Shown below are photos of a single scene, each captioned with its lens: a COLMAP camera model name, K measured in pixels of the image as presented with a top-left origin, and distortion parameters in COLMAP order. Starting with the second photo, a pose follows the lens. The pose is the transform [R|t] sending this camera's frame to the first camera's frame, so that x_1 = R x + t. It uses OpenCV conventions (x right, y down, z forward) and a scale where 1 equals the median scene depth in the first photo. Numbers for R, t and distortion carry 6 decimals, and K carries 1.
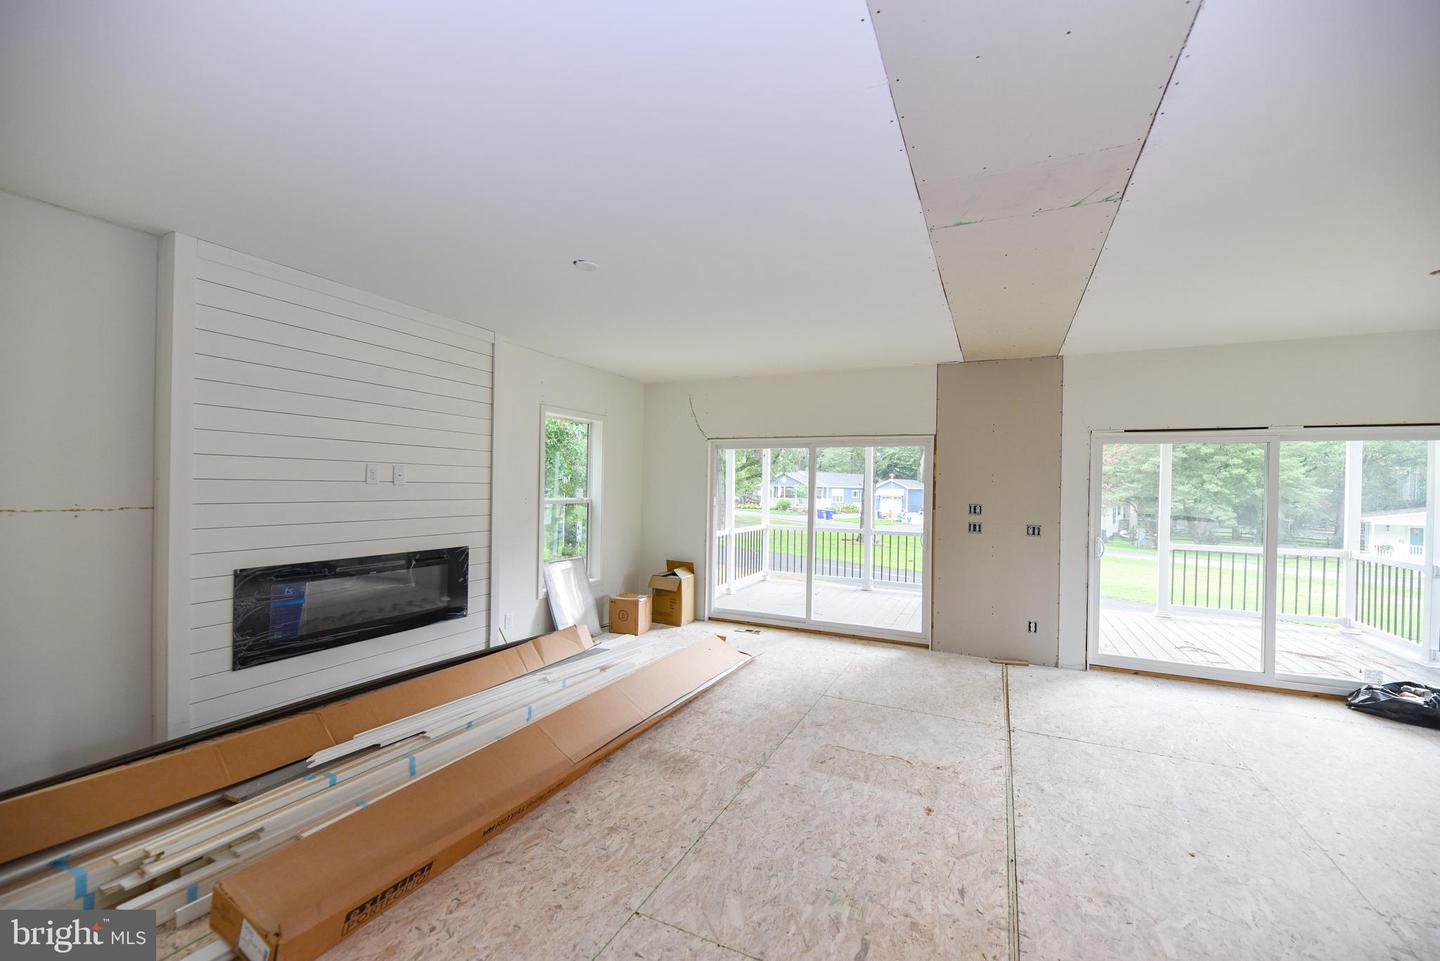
lens RADIAL K [[583.6, 0, 716.9], [0, 583.6, 484.1], [0, 0, 1]] dist [-0.003647, -0.001376]
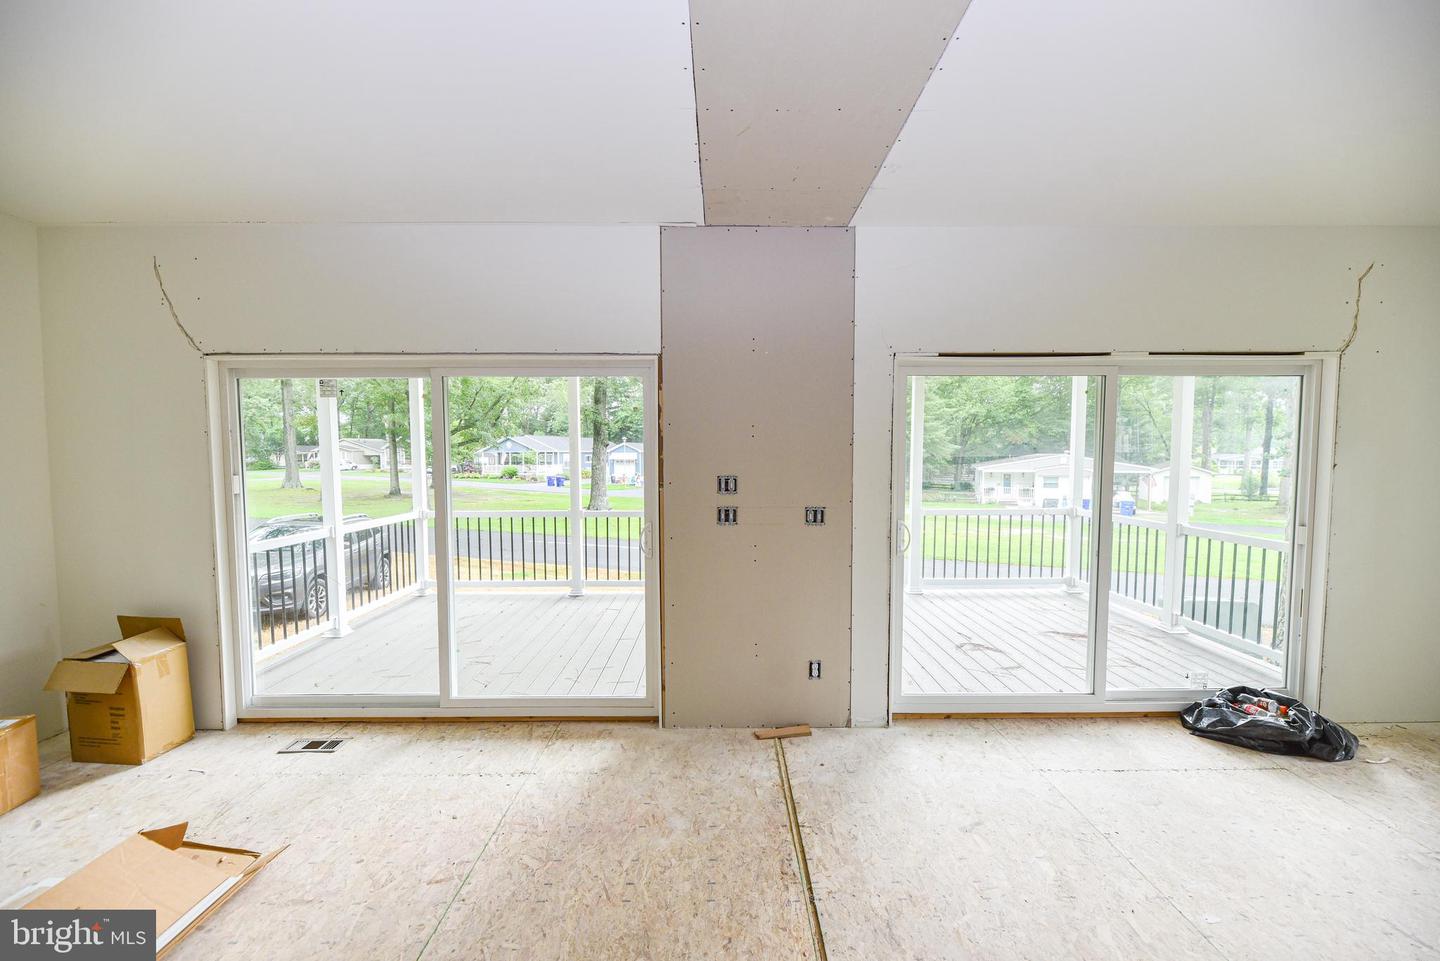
lens RADIAL K [[583.6, 0, 729.7], [0, 583.6, 477.2], [0, 0, 1]] dist [-0.003647, -0.001376]
pose [[0.893372, -0.038997, 0.447622, 0.164683], [0.017004, 0.998447, 0.053047, 0.004421], [-0.448996, -0.039779, 0.892648, 0.428263]]
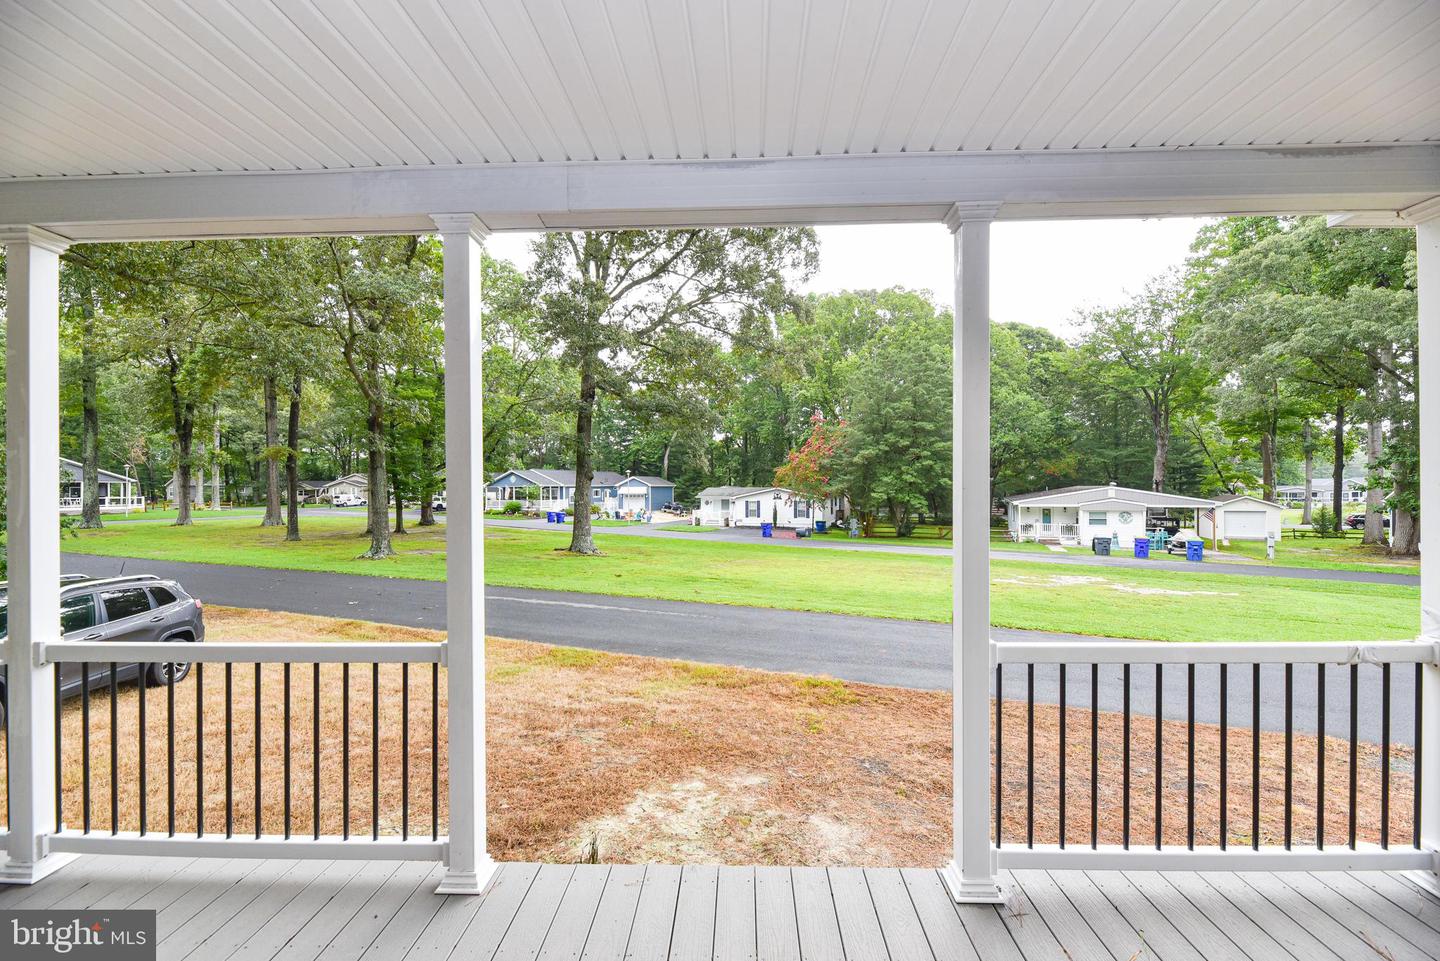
lens RADIAL K [[583.6, 0, 724.0], [0, 583.6, 483.7], [0, 0, 1]] dist [-0.003647, -0.001376]
pose [[0.914071, -0.021635, 0.404978, 0.594085], [0.021405, 0.999758, 0.005097, 0.019020], [-0.404990, 0.004010, 0.914312, 0.873968]]
